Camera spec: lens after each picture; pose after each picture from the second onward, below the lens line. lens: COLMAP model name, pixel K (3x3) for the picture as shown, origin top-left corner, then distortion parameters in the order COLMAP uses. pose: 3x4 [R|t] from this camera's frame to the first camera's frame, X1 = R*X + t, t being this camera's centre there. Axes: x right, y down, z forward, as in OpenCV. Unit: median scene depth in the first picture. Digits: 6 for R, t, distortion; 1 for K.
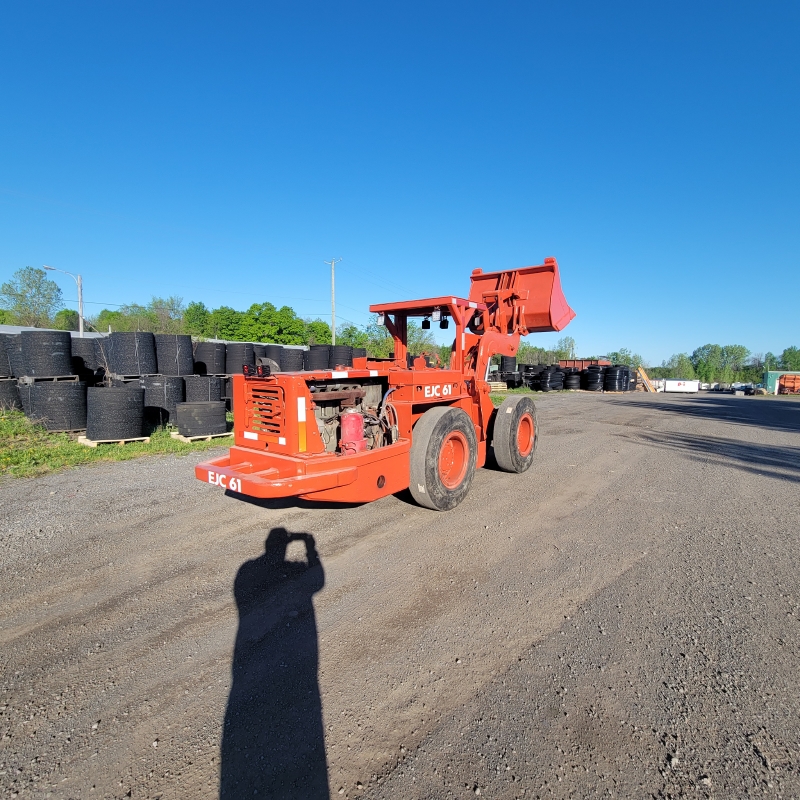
lens RADIAL K [[426.4, 0, 400.0], [0, 426.4, 400.0], [0, 0, 1]] dist [0.002341, 0.000687]
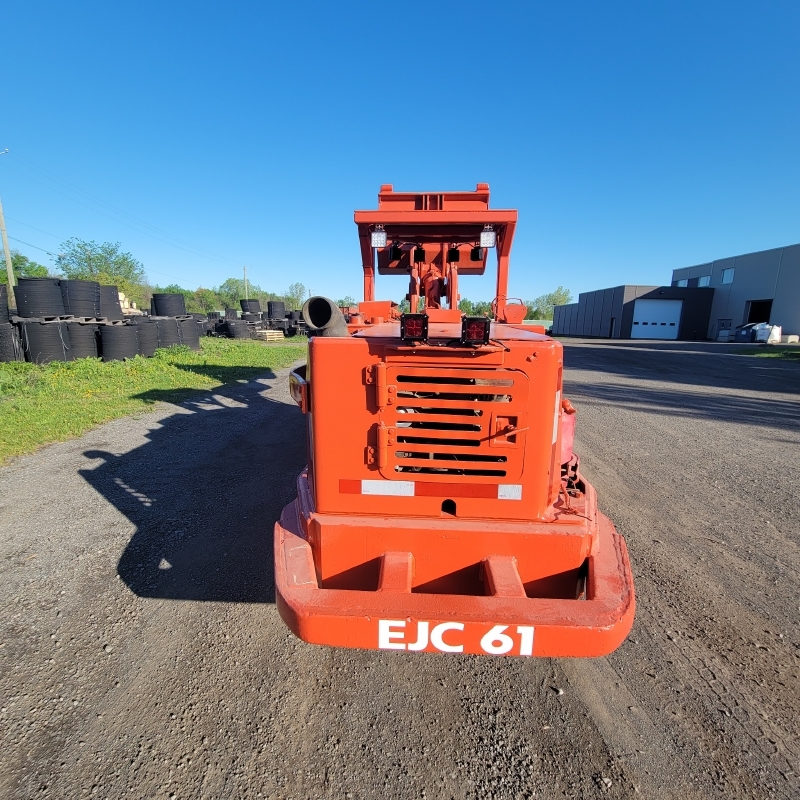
lens RADIAL K [[430.1, 0, 399.9], [0, 430.1, 408.7], [0, 0, 1]] dist [0.001855, -0.000135]
pose [[0.831201, -0.111779, 0.544619, -0.519907], [0.034600, 0.988082, 0.149990, -0.051091], [-0.554894, -0.105828, 0.825163, 0.609203]]
